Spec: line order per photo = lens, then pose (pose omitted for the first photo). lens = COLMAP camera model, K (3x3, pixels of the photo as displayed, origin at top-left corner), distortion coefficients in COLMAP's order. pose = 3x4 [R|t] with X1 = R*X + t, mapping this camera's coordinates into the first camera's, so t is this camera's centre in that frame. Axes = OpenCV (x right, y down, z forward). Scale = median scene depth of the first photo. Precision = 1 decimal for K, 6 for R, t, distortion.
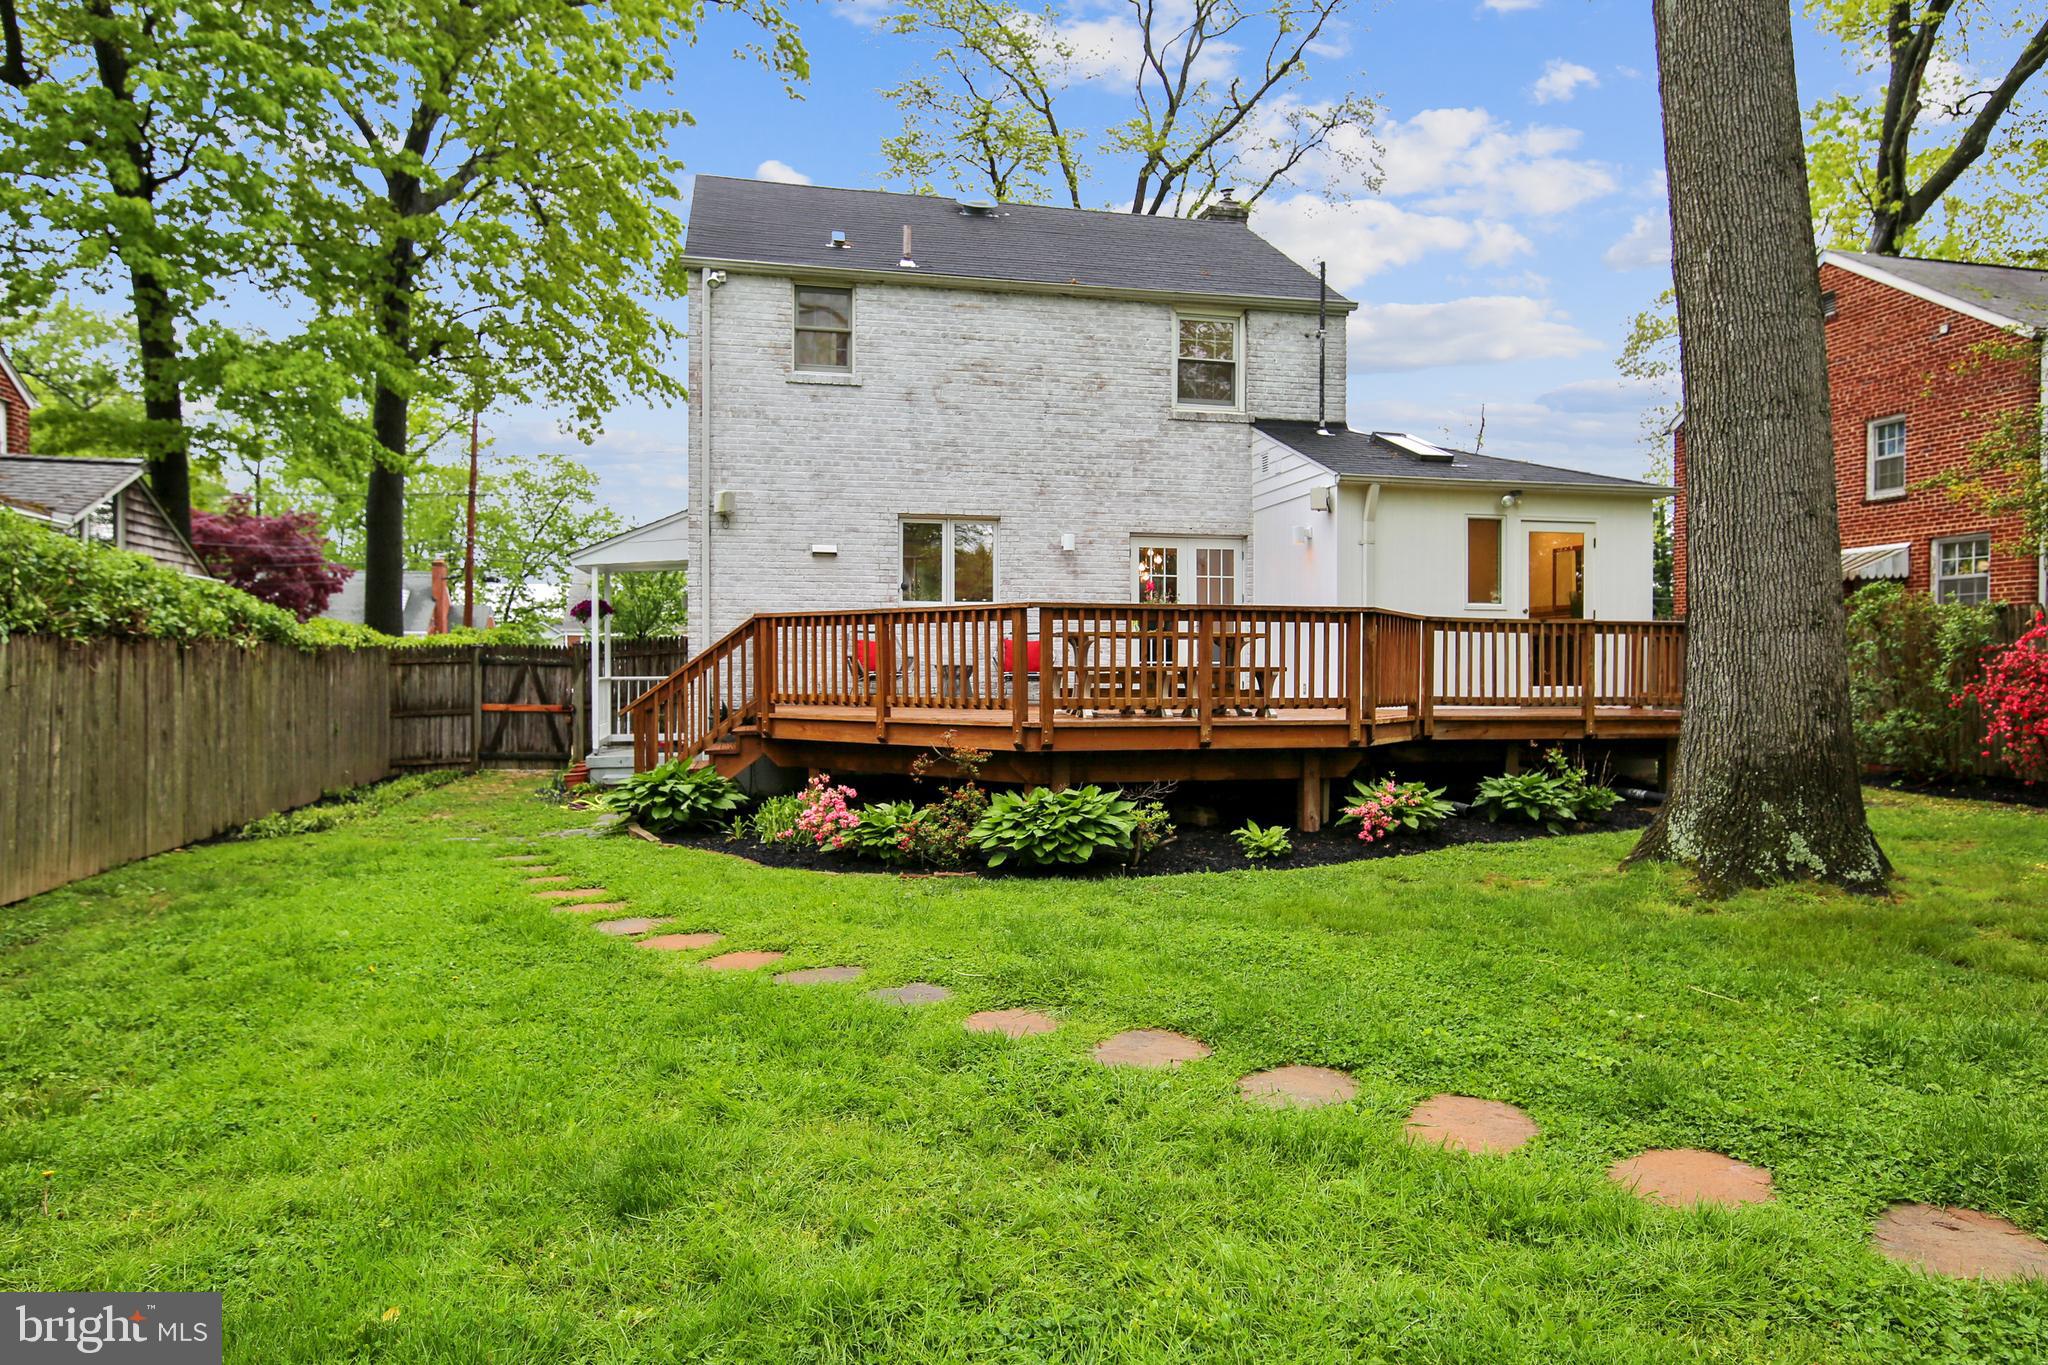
lens RADIAL K [[1232.4, 0, 1024.0], [0, 1232.4, 682.5], [0, 0, 1]] dist [-0.022505, -0.000113]
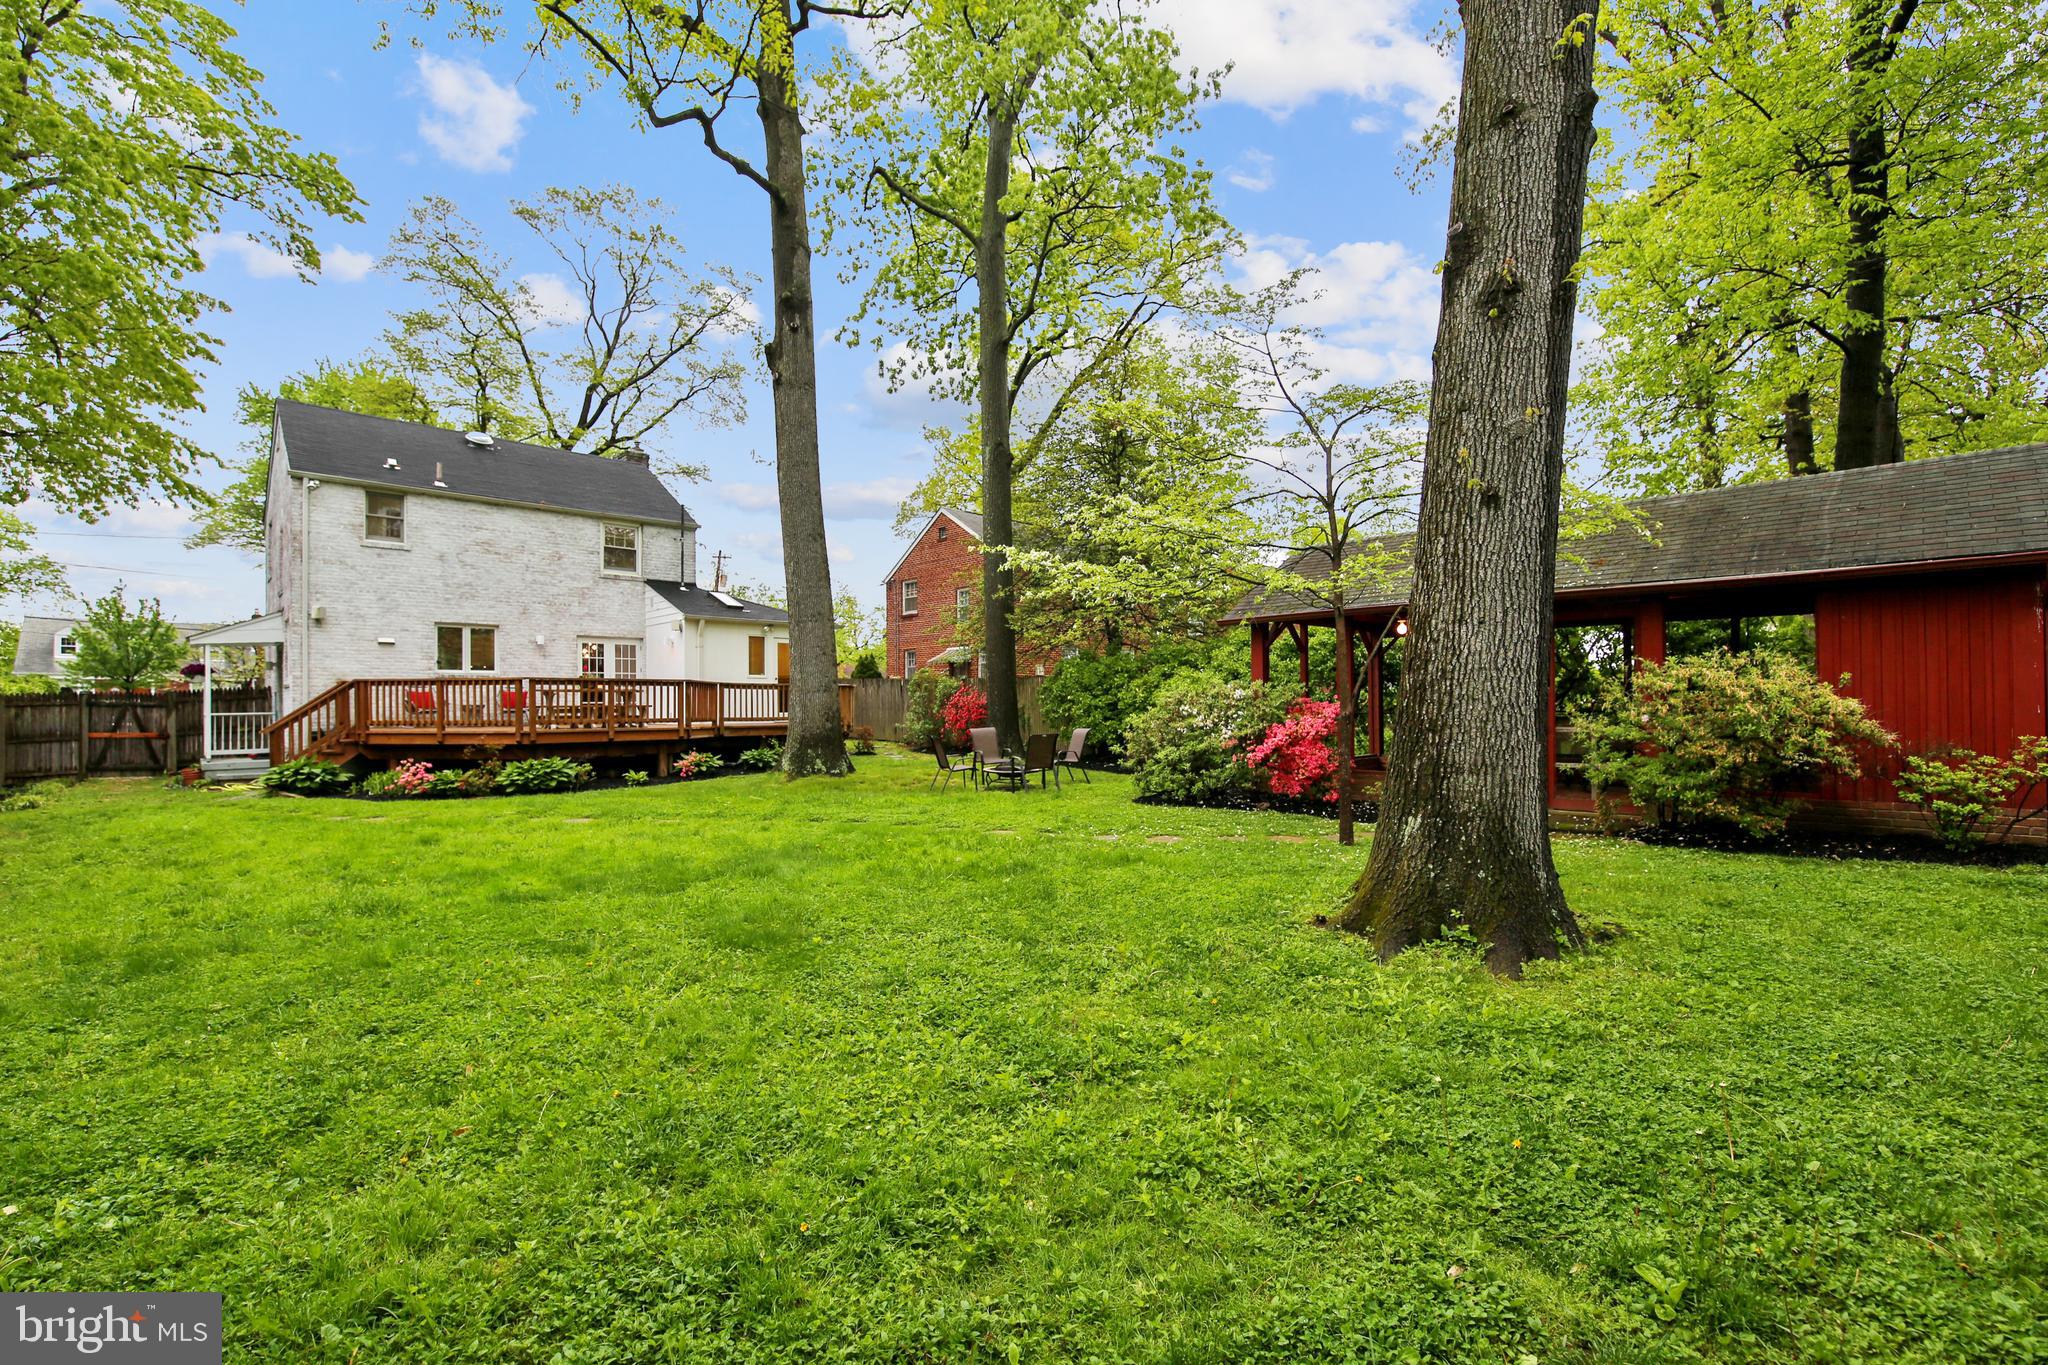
lens RADIAL K [[891.3, 0, 1026.5], [0, 891.3, 704.5], [0, 0, 1]] dist [0.000295, -0.011970]
pose [[0.855806, -0.006111, 0.517261, -0.036916], [0.011617, 0.999905, -0.007407, 0.005334], [-0.517166, 0.012347, 0.855796, -0.615600]]
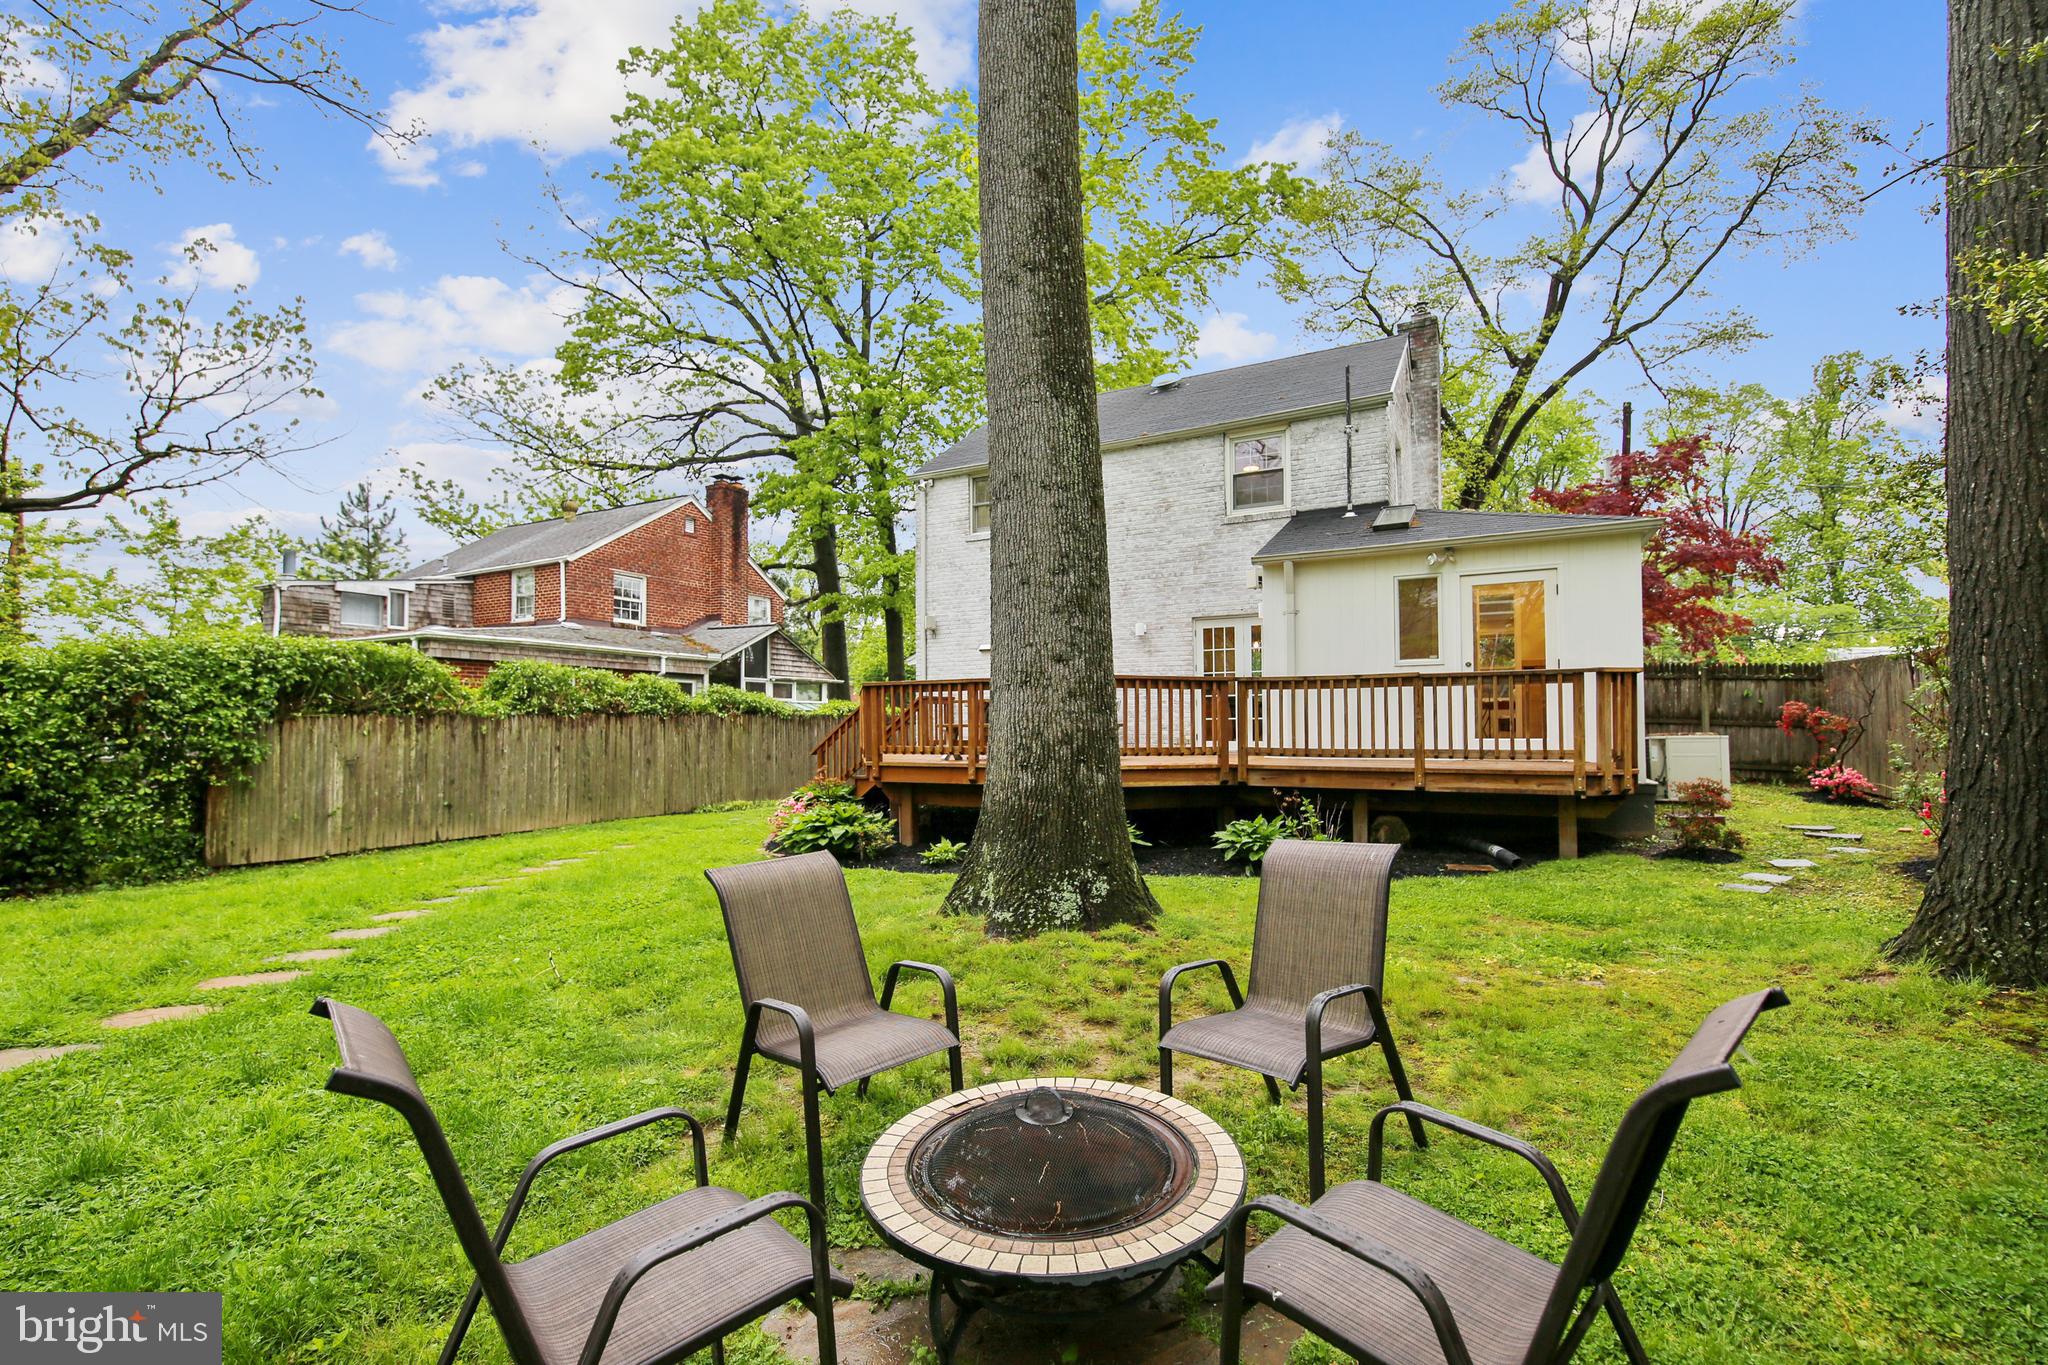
lens RADIAL K [[904.6, 0, 1024.0], [0, 904.6, 682.5], [0, 0, 1]] dist [0.000246, 0.000218]
pose [[0.756818, -0.039113, -0.652454, 0.626315], [-0.001336, 0.998113, -0.061384, 0.002706], [0.653624, 0.047328, 0.755338, 0.206833]]
